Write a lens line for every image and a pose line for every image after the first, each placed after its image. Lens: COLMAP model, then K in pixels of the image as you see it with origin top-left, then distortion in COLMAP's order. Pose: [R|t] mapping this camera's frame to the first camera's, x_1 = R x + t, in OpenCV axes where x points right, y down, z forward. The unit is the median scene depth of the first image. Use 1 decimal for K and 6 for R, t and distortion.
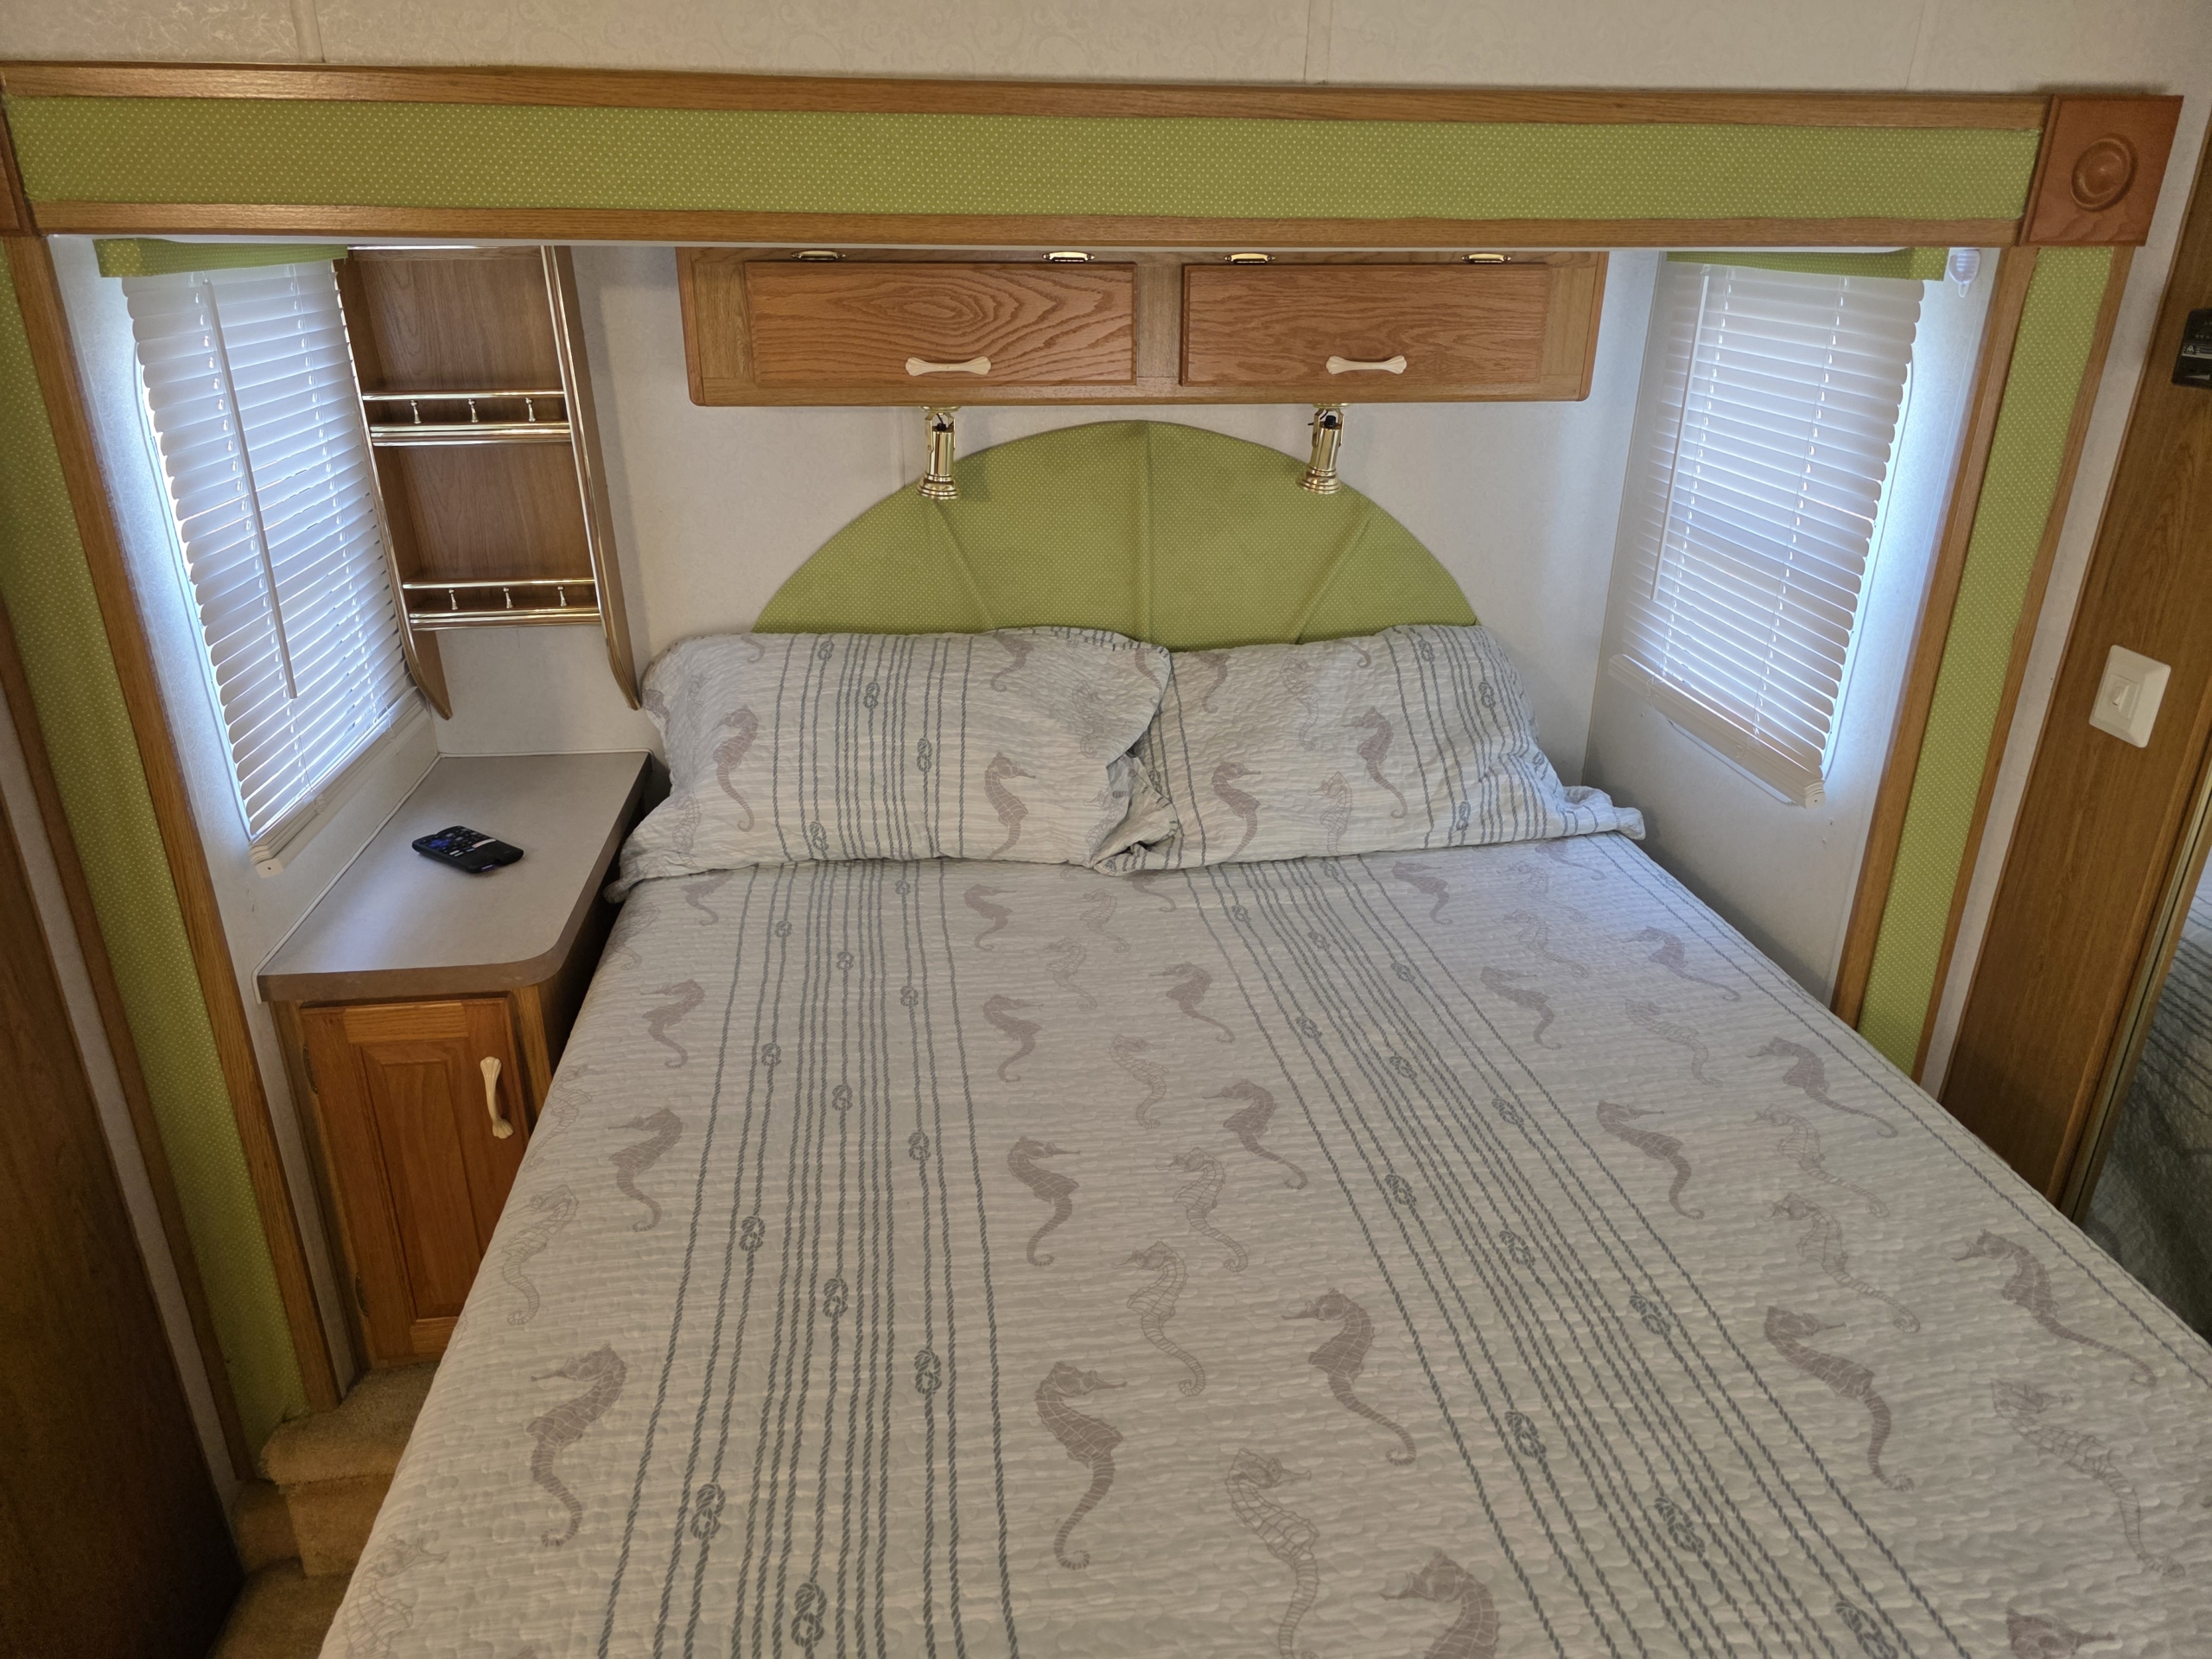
lens RADIAL K [[1484.0, 0, 1103.7], [0, 1484.0, 838.3], [0, 0, 1]] dist [0.053570, -0.046482]
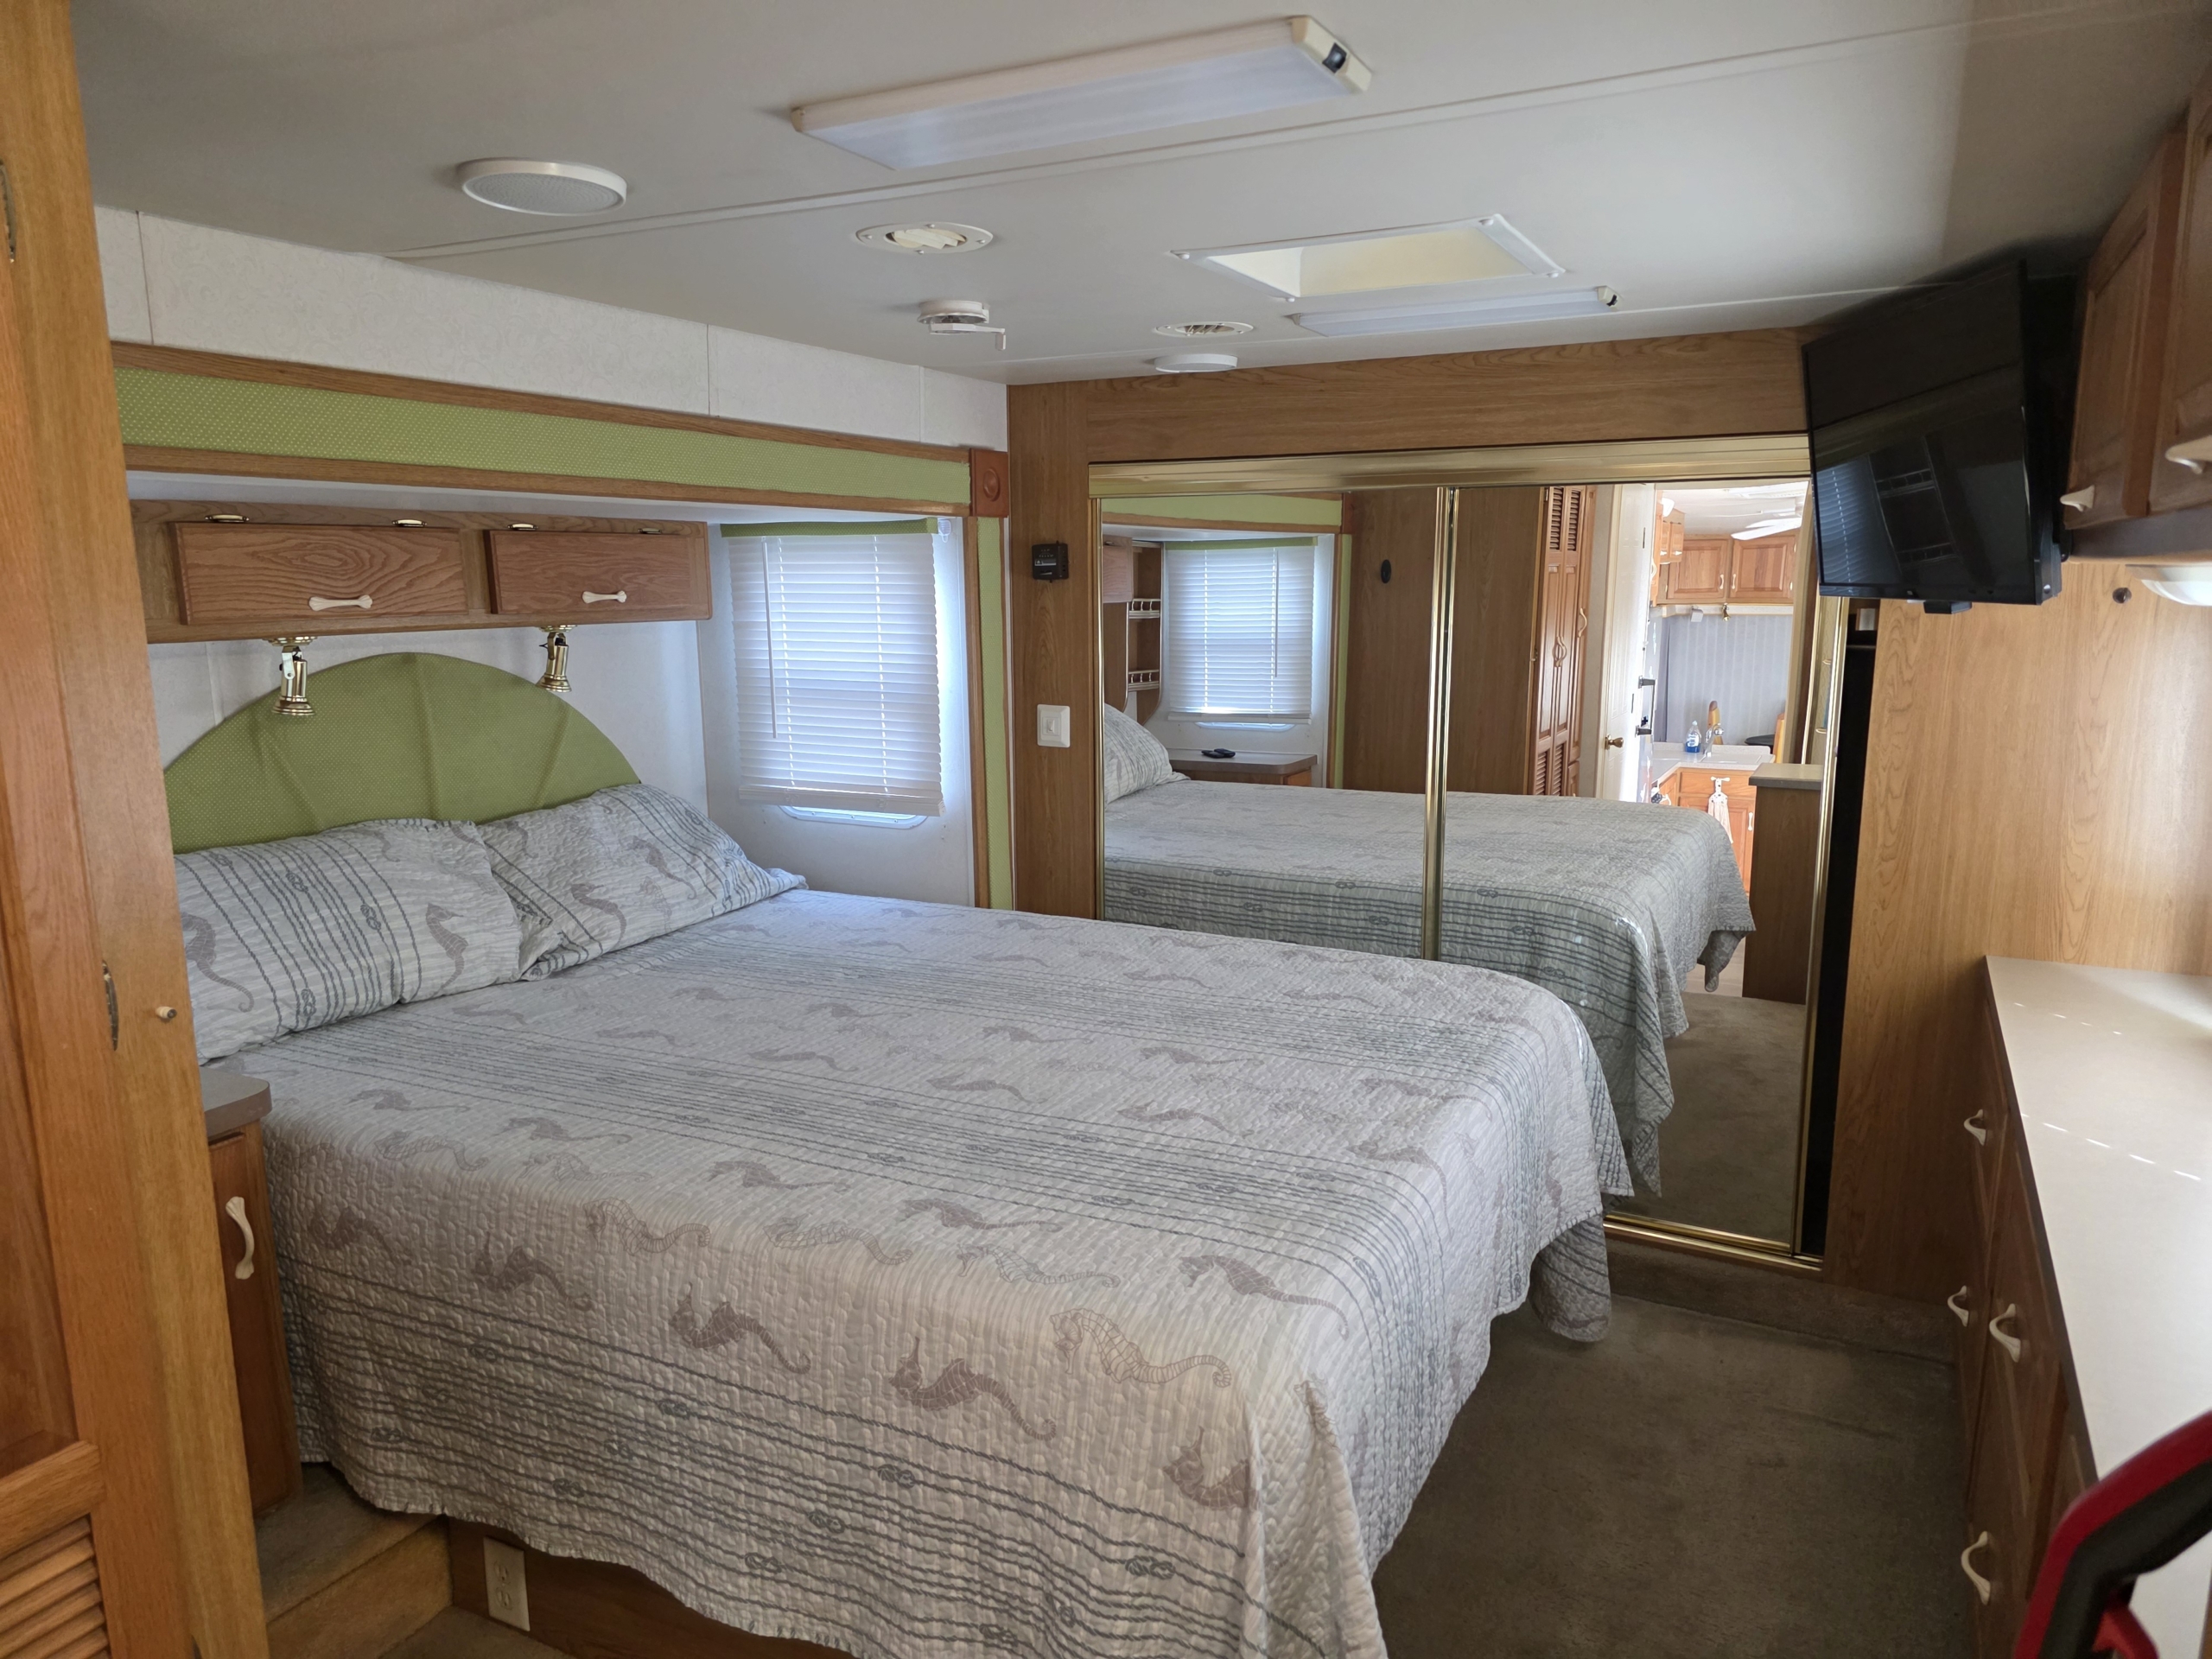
lens RADIAL K [[1484.0, 0, 1119.2], [0, 1484.0, 847.1], [0, 0, 1]] dist [0.053570, -0.046482]
pose [[0.563451, -0.164006, 0.809707, -0.791576], [0.333916, 0.941683, -0.041624, 0.148622], [-0.755661, 0.293827, 0.585357, -0.174679]]
